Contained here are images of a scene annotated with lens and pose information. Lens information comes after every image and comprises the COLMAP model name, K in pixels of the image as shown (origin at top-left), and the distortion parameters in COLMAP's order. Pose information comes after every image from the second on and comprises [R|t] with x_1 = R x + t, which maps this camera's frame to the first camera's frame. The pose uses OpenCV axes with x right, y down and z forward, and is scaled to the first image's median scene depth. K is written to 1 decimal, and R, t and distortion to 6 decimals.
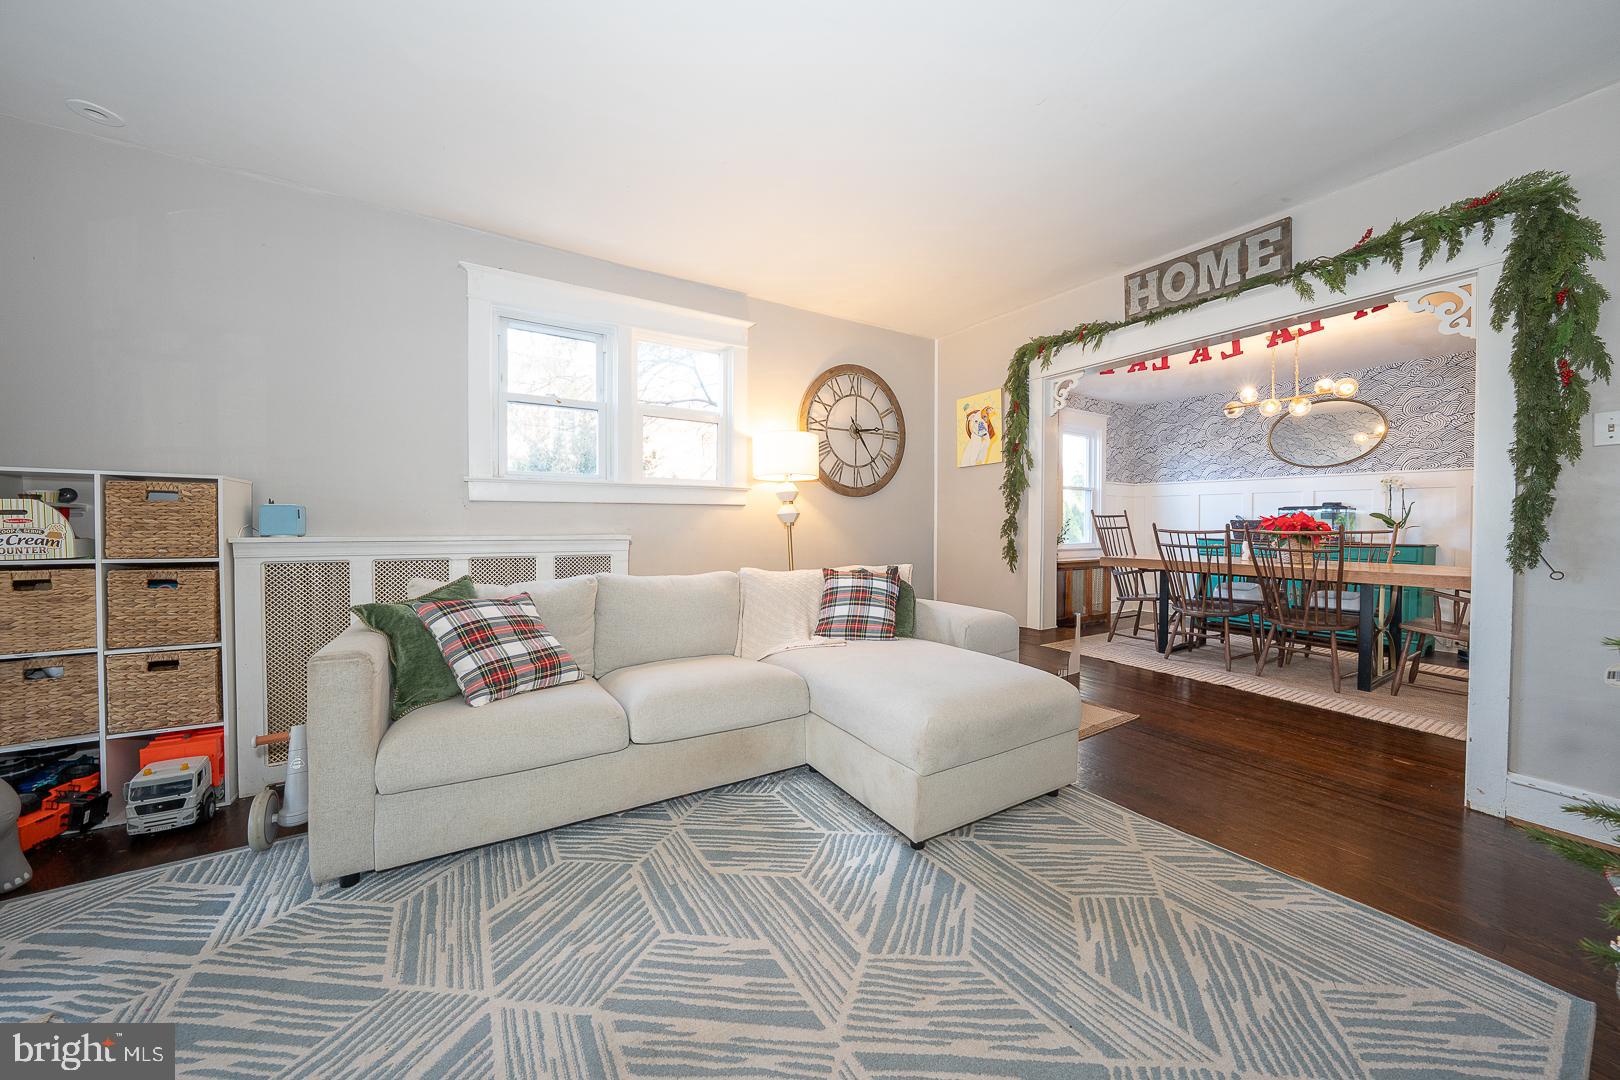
lens RADIAL K [[557.7, 0, 812.1], [0, 557.7, 535.1], [0, 0, 1]] dist [-0.030399, 0.006894]
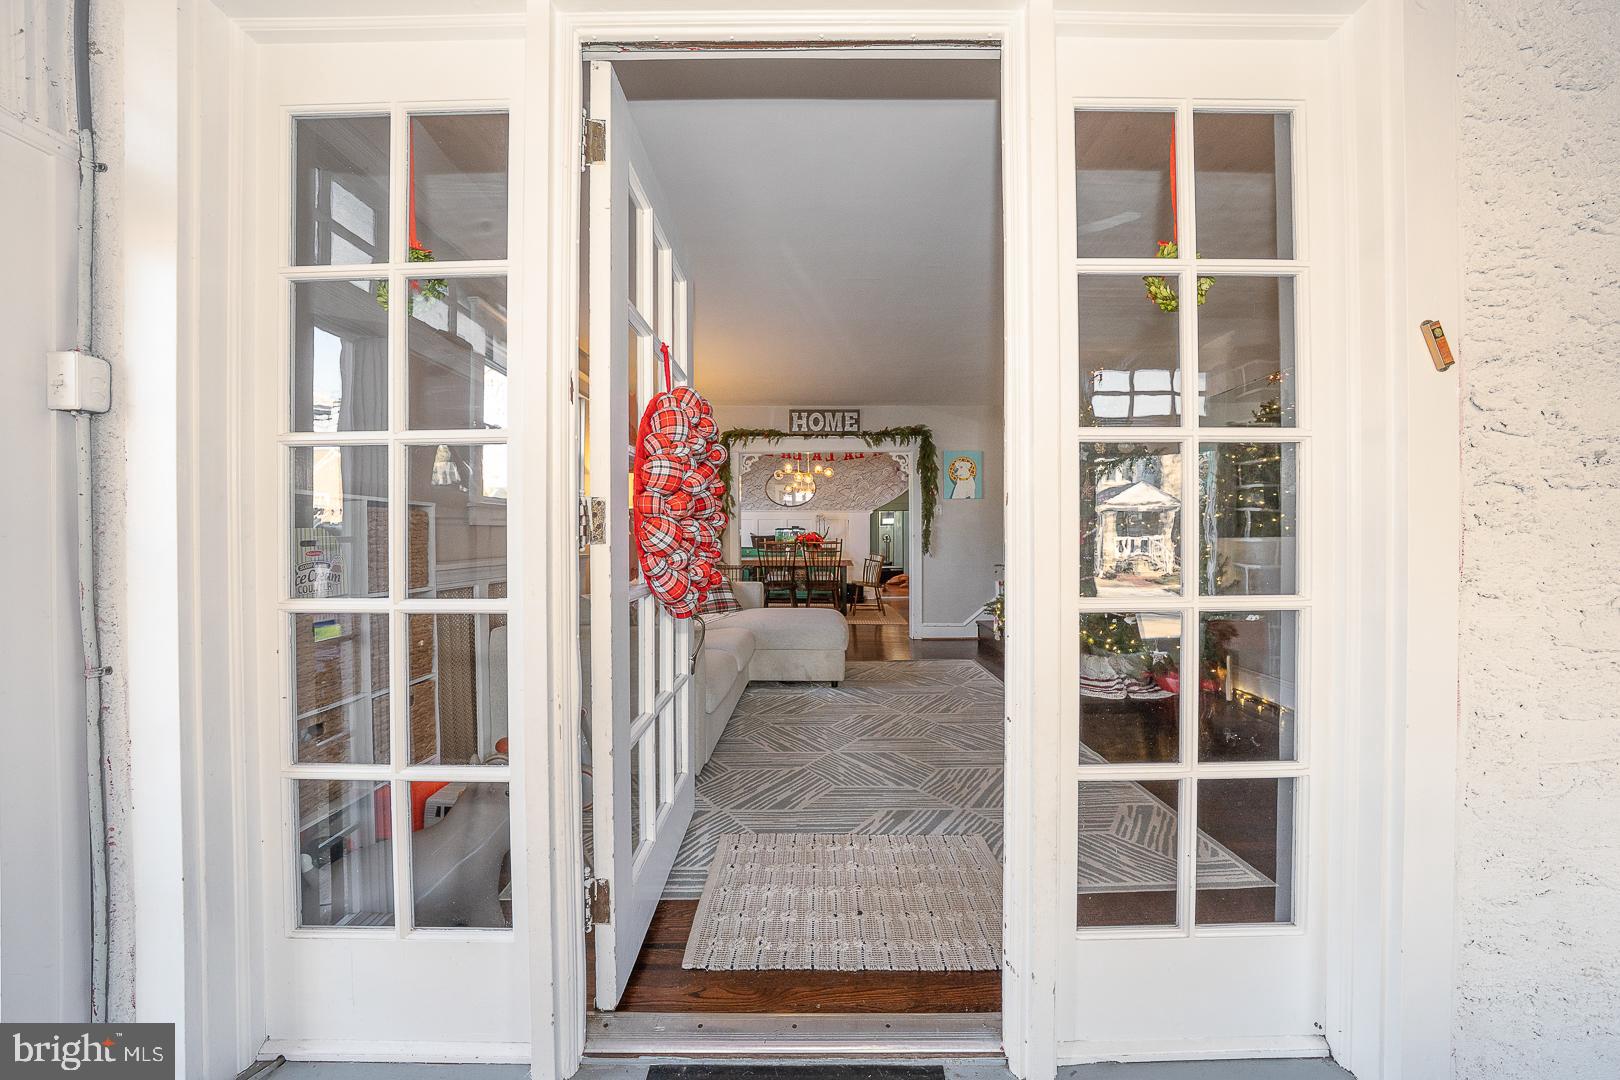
lens RADIAL K [[557.7, 0, 812.1], [0, 557.7, 535.1], [0, 0, 1]] dist [-0.030399, 0.006894]
pose [[0.529980, -0.003659, 0.848002, -1.394435], [0.022544, 0.999698, -0.009776, -0.022553], [-0.847710, 0.024299, 0.529903, -0.101810]]
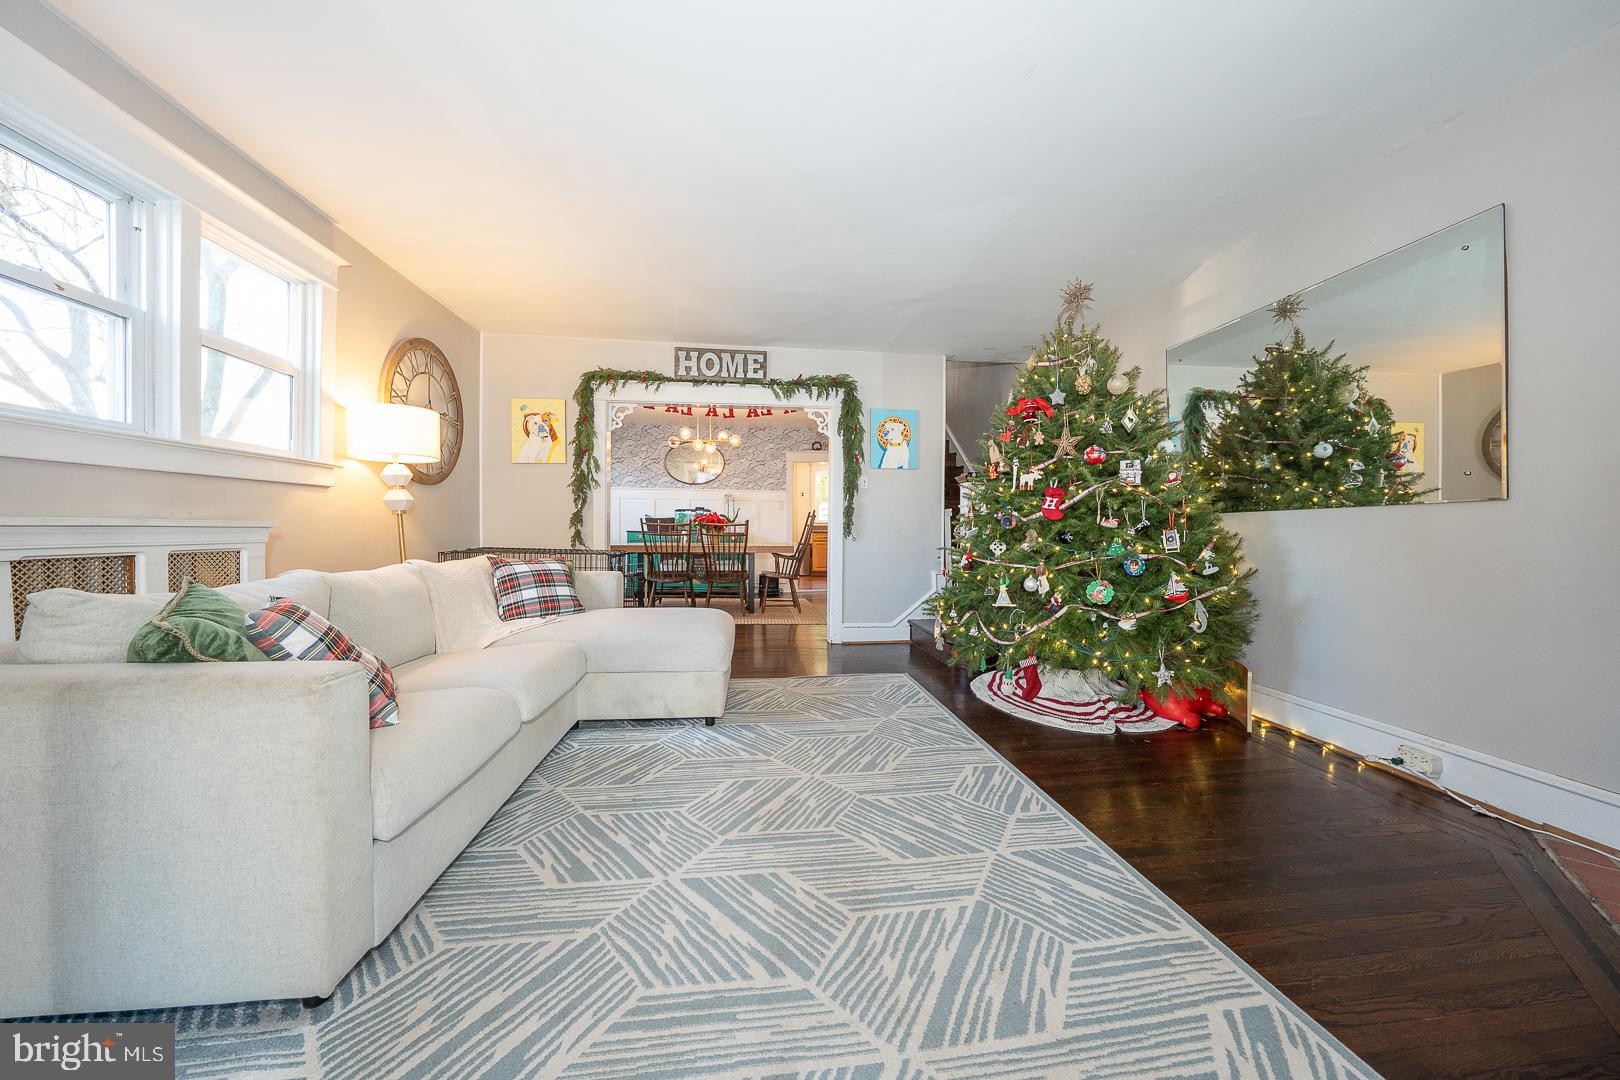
lens RADIAL K [[561.3, 0, 812.9], [0, 561.3, 533.0], [0, 0, 1]] dist [-0.015629, -0.000013]
pose [[0.415809, -0.008780, 0.909410, -0.859034], [0.013063, 0.999908, 0.003681, 0.028119], [-0.909358, 0.010349, 0.415885, 0.078228]]
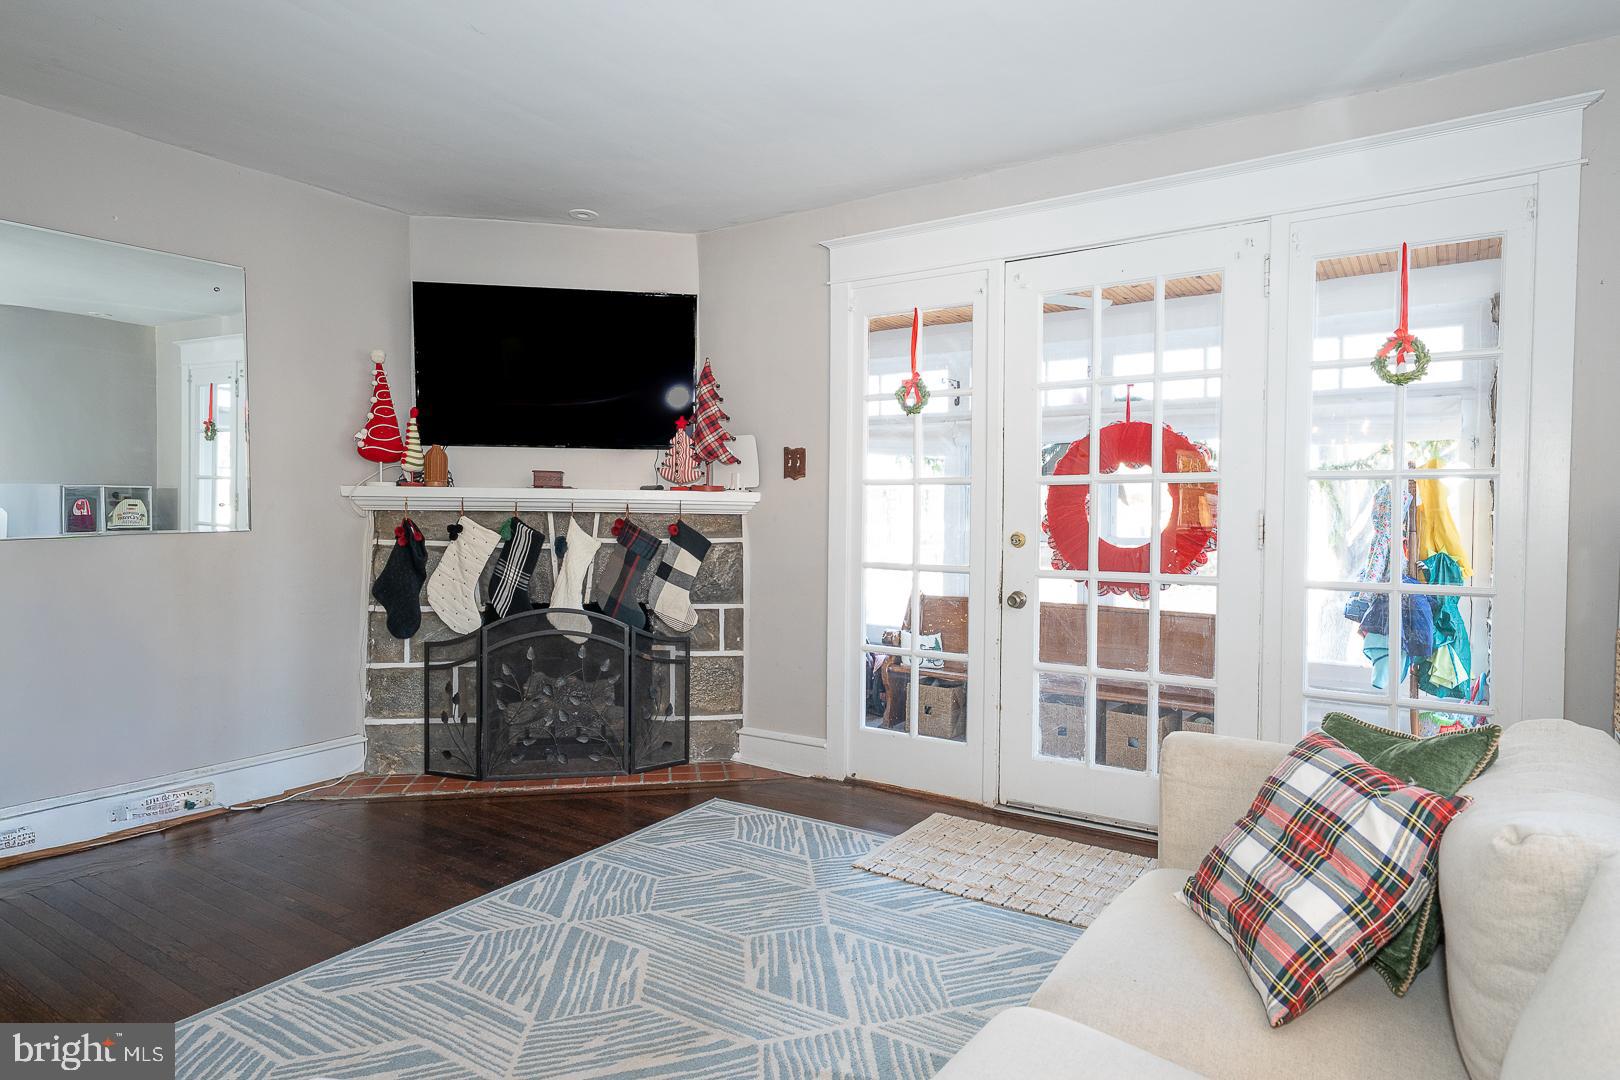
lens RADIAL K [[915.0, 0, 815.9], [0, 915.0, 536.4], [0, 0, 1]] dist [0.002533, 0.000810]
pose [[-0.908206, 0.003746, -0.418507, 0.117841], [-0.016297, 0.998885, 0.044308, -0.086109], [0.418207, 0.047061, -0.907132, 1.338442]]
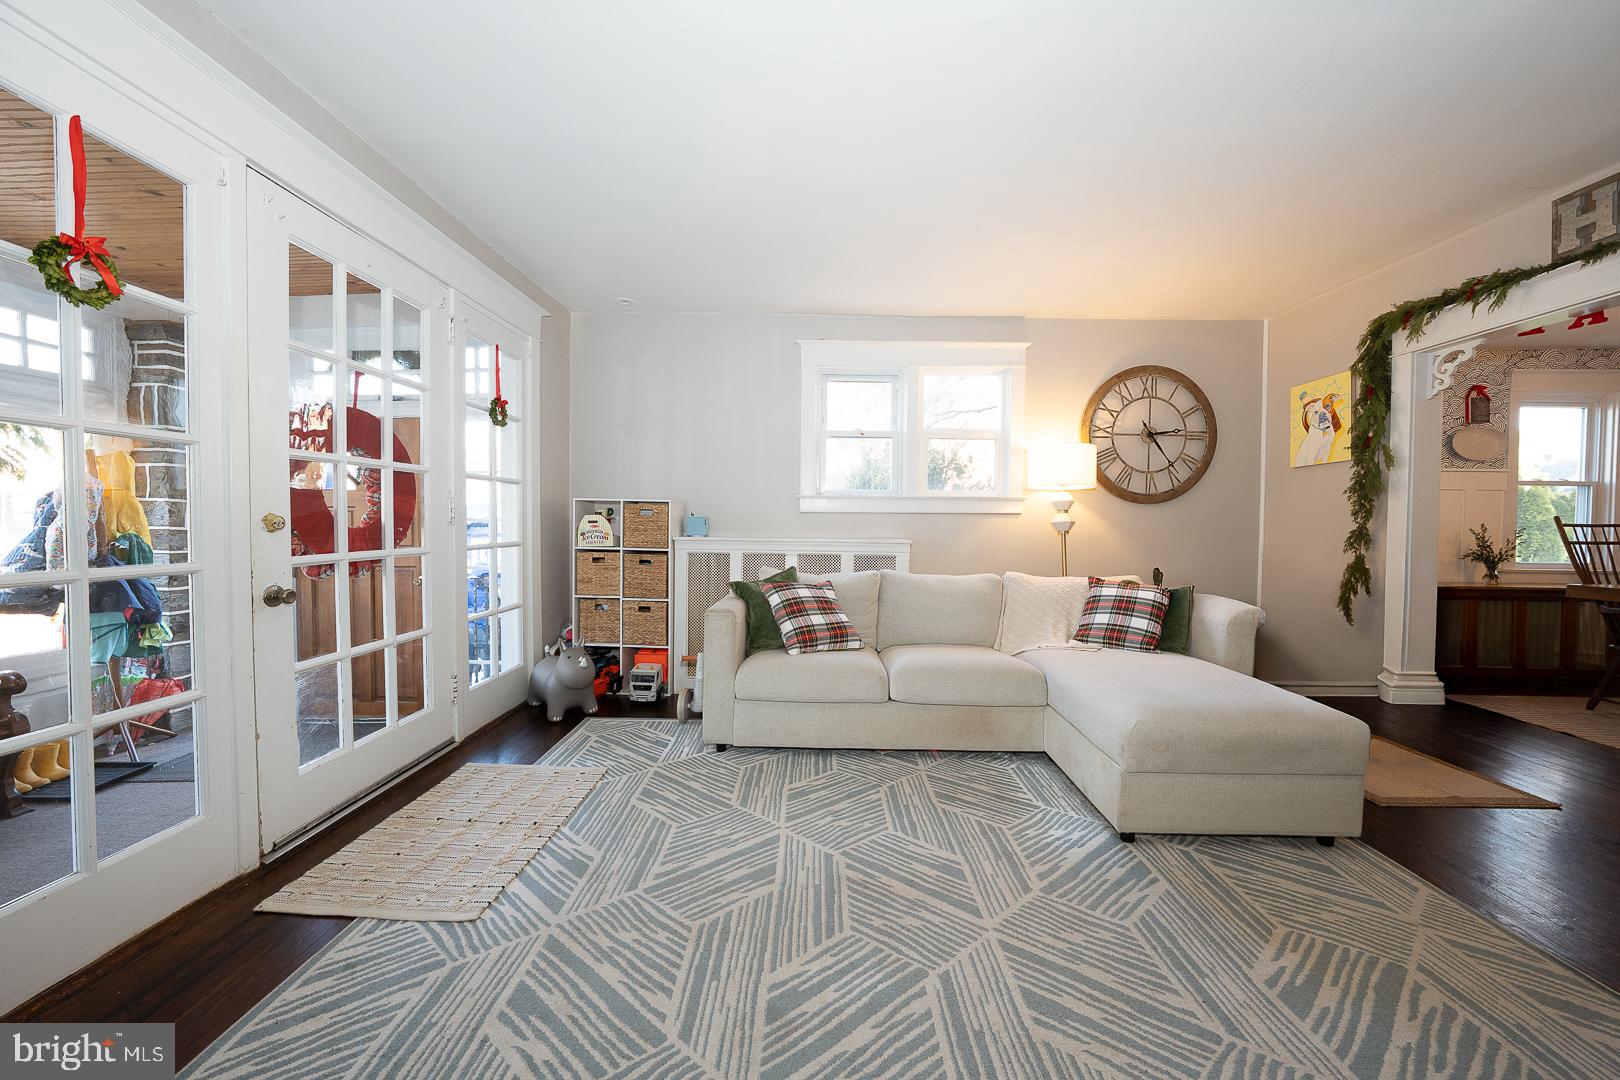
lens RADIAL K [[557.7, 0, 812.1], [0, 557.7, 535.1], [0, 0, 1]] dist [-0.030399, 0.006894]
pose [[0.838286, 0.019895, -0.544868, 0.195286], [-0.019528, 0.999788, 0.006462, -0.017590], [0.544881, 0.005223, 0.838497, -0.180984]]
